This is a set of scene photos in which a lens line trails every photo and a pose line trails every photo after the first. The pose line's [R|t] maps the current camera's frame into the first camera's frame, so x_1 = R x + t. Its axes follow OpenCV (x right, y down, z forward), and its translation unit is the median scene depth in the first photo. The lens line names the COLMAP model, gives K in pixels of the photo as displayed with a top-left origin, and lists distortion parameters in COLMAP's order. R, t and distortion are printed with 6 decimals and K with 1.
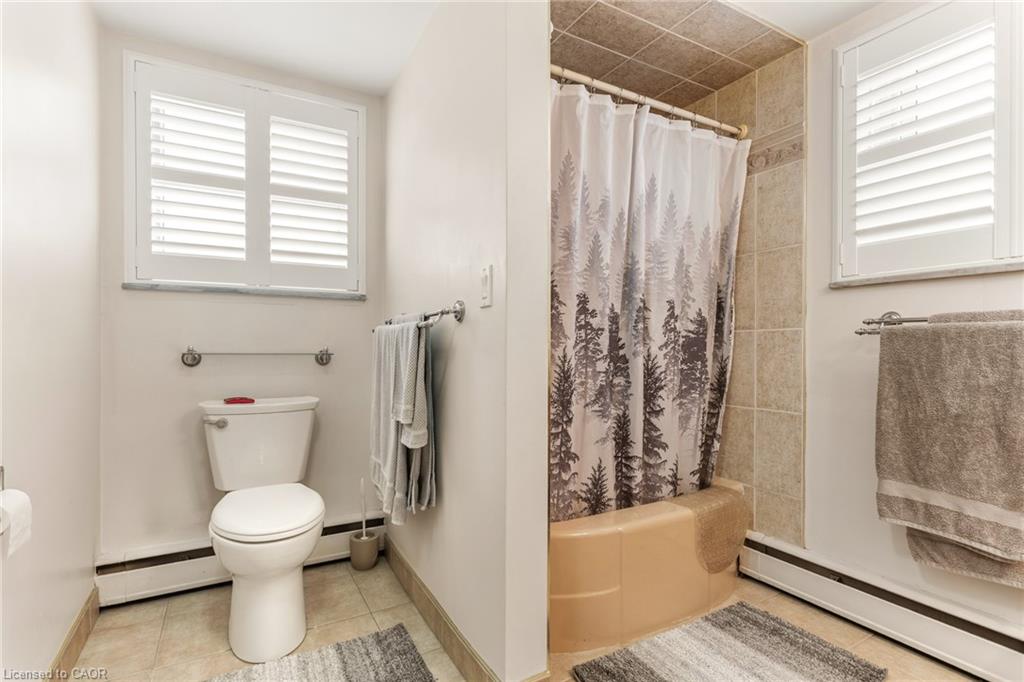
lens RADIAL K [[489.3, 0, 510.3], [0, 489.3, 344.5], [0, 0, 1]] dist [0.004436, -0.000570]
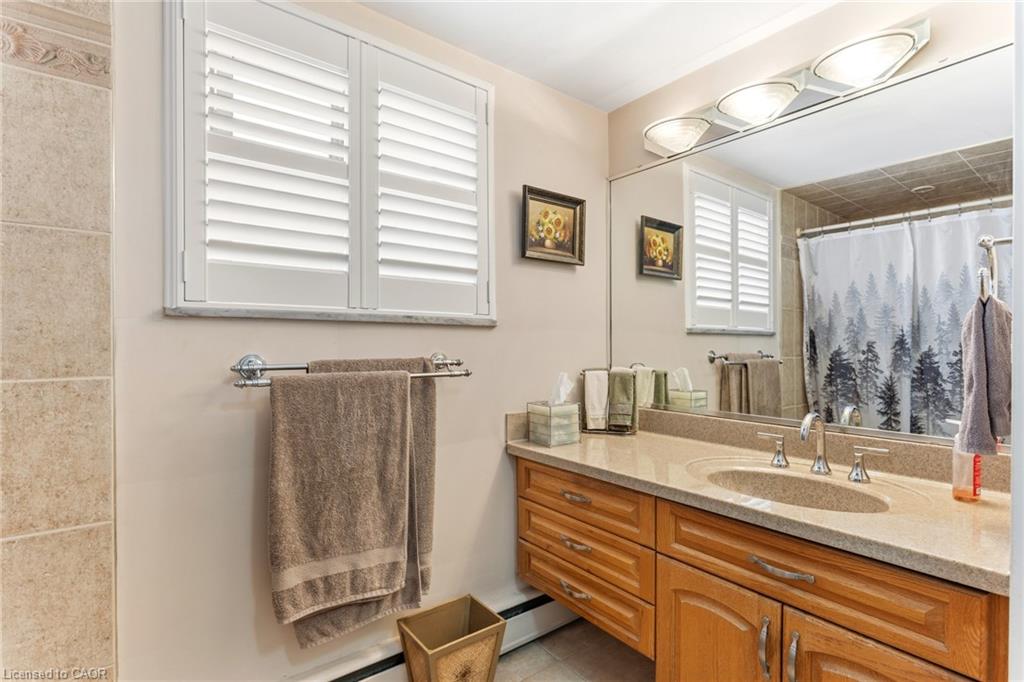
lens RADIAL K [[489.3, 0, 511.9], [0, 489.3, 344.0], [0, 0, 1]] dist [0.004436, -0.000570]
pose [[-0.132502, -0.006871, 0.991159, -0.066062], [-0.006948, 0.999958, 0.006003, -0.094431], [-0.991158, -0.006091, -0.132544, 0.711164]]
